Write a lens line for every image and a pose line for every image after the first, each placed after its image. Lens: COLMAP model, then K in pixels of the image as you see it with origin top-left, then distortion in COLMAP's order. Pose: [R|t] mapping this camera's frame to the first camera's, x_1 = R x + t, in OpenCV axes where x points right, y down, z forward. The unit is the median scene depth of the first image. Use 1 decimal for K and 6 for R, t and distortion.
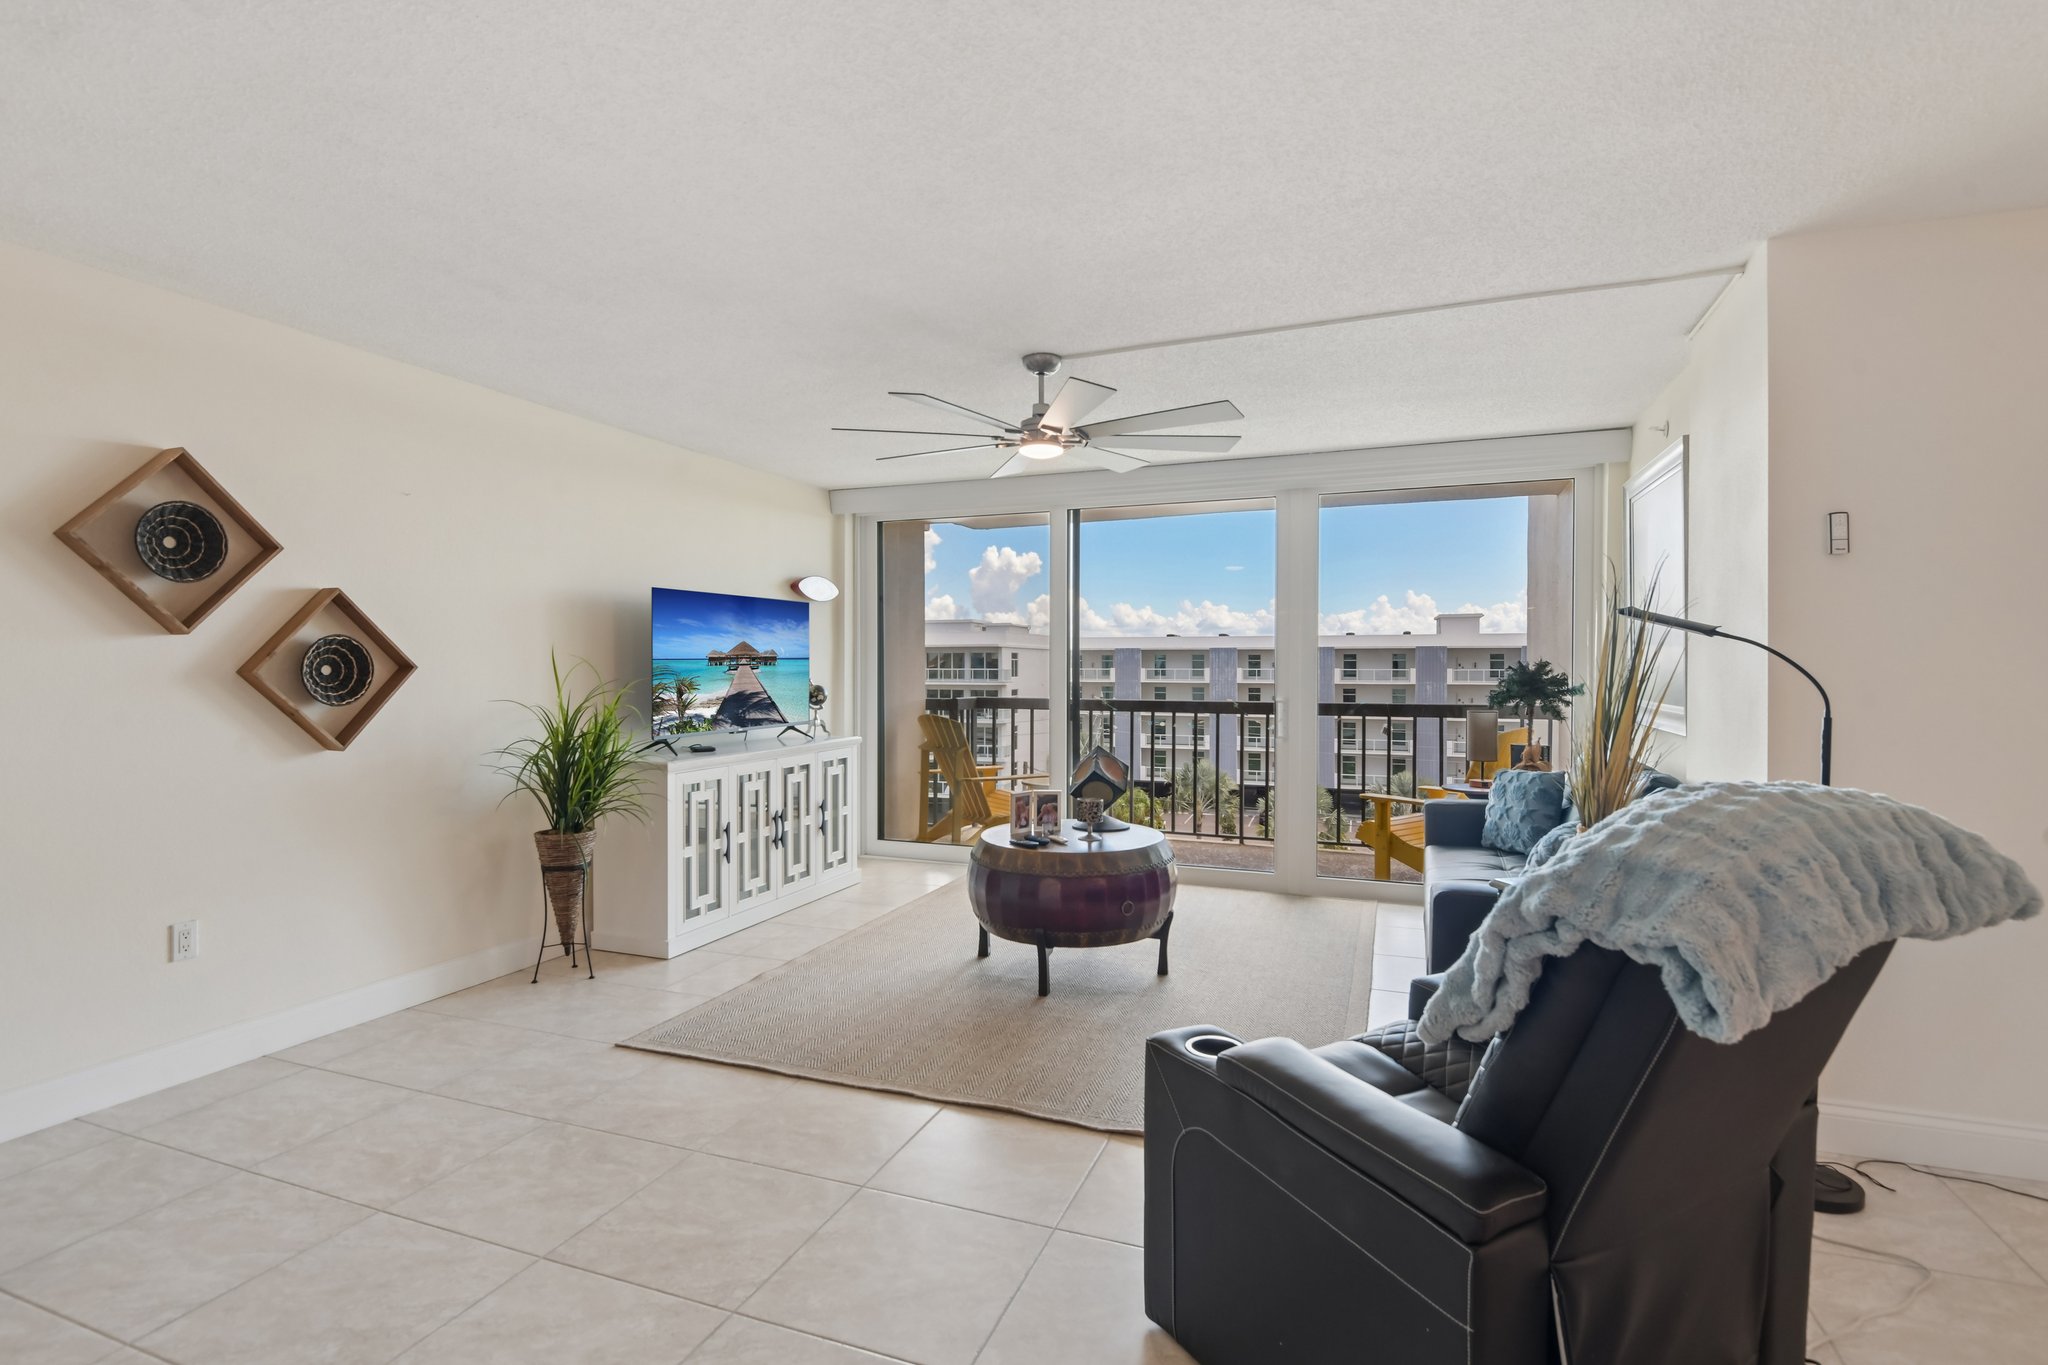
lens RADIAL K [[972.9, 0, 1013.4], [0, 972.9, 670.9], [0, 0, 1]] dist [-0.002610, -0.001137]
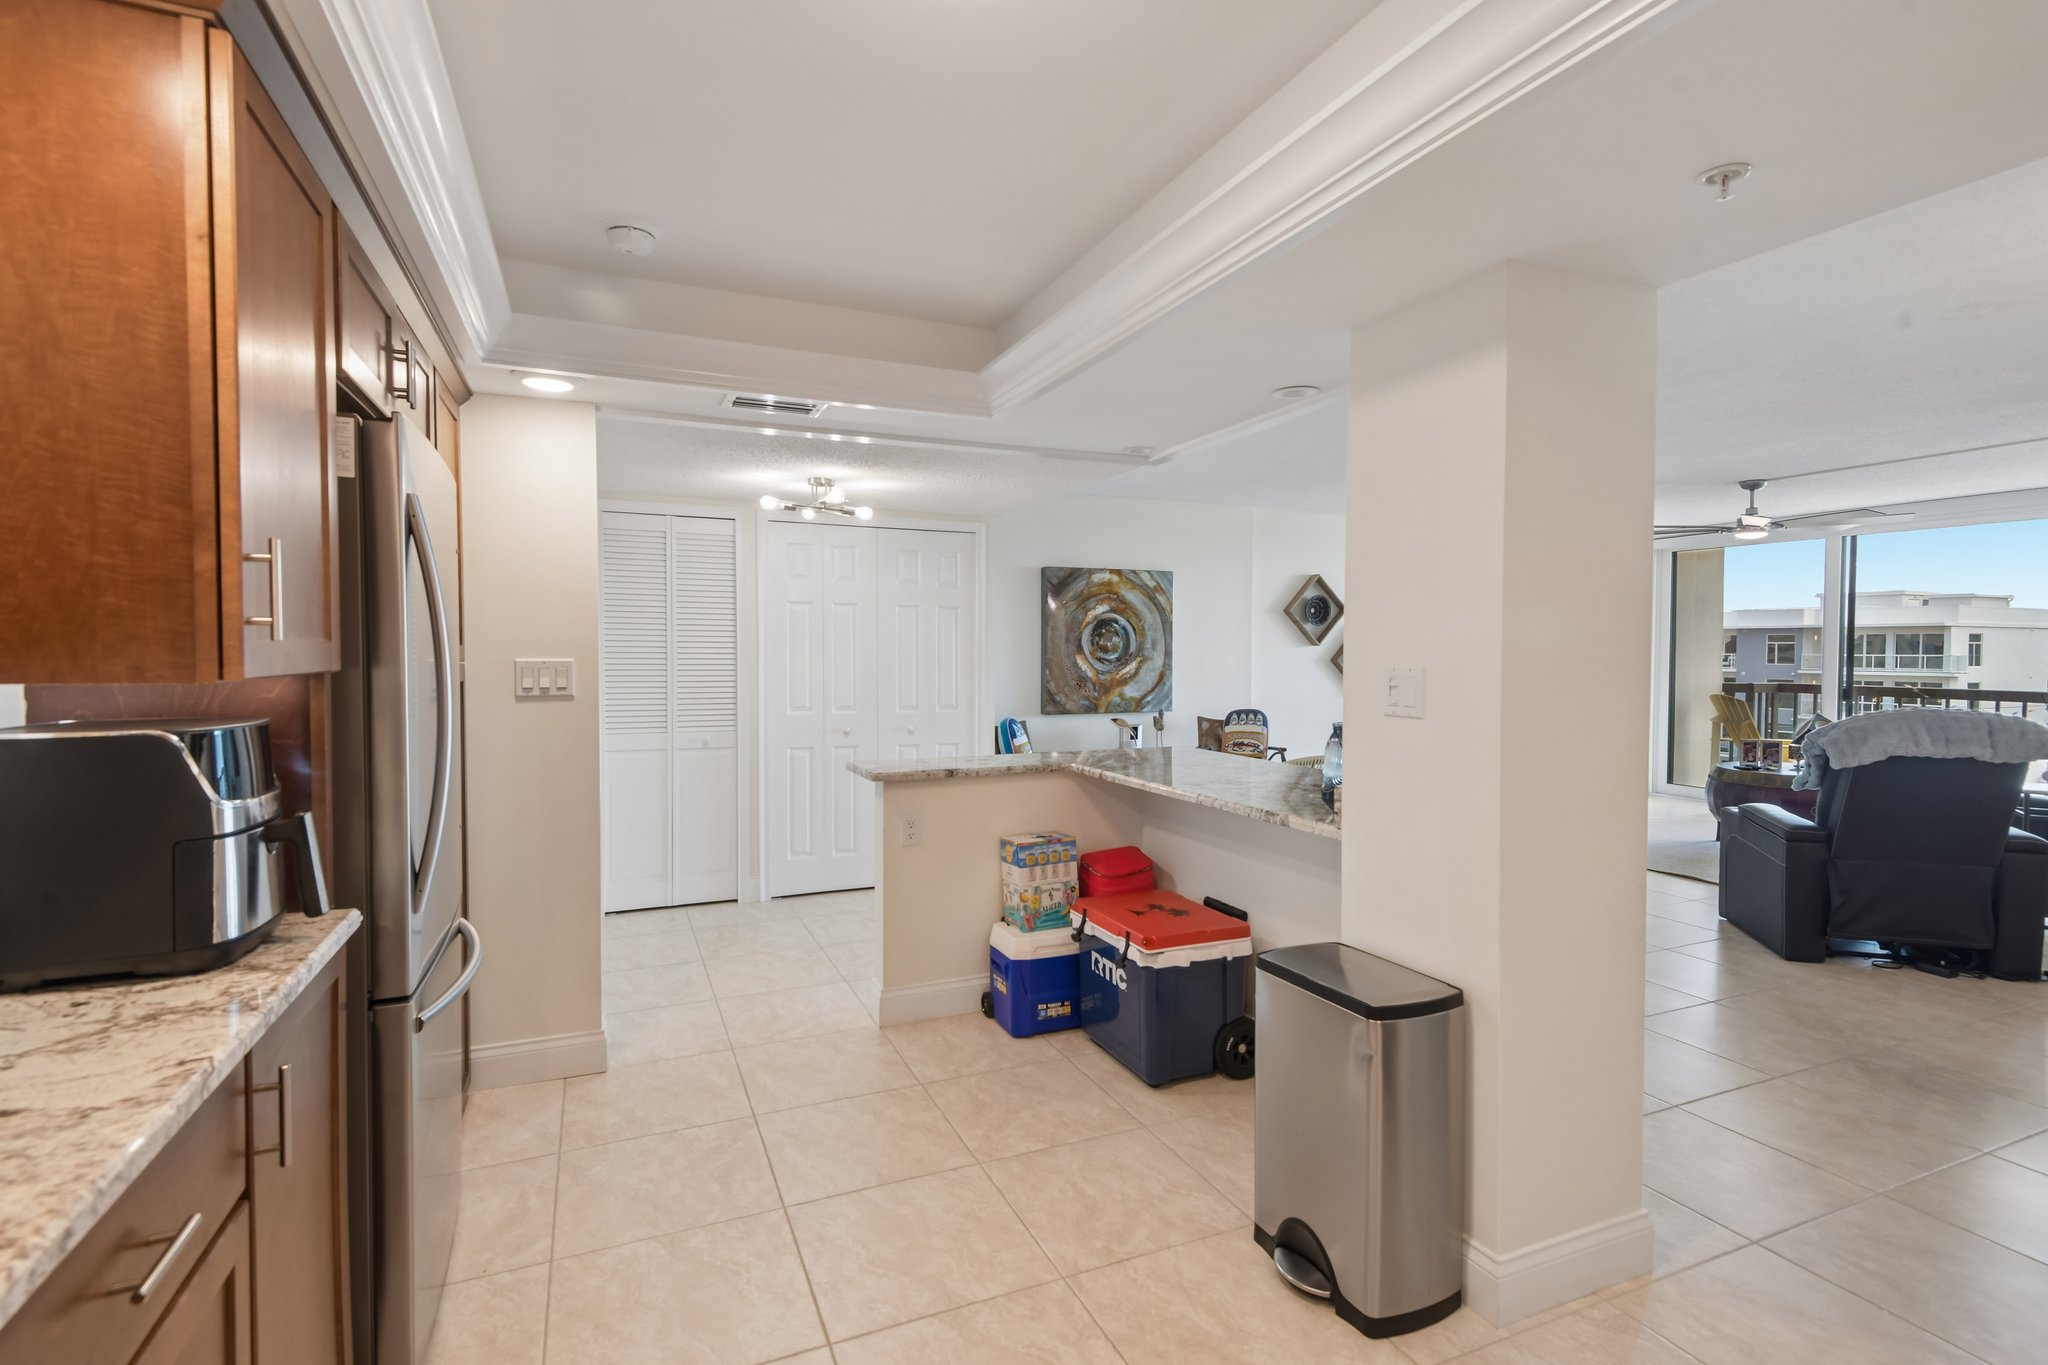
lens RADIAL K [[972.9, 0, 1009.5], [0, 972.9, 674.6], [0, 0, 1]] dist [-0.002610, -0.001137]
pose [[0.697814, 0.020928, -0.715973, 0.196536], [-0.005663, 0.999703, 0.023701, -0.008174], [0.716257, -0.012484, 0.697725, -0.642116]]
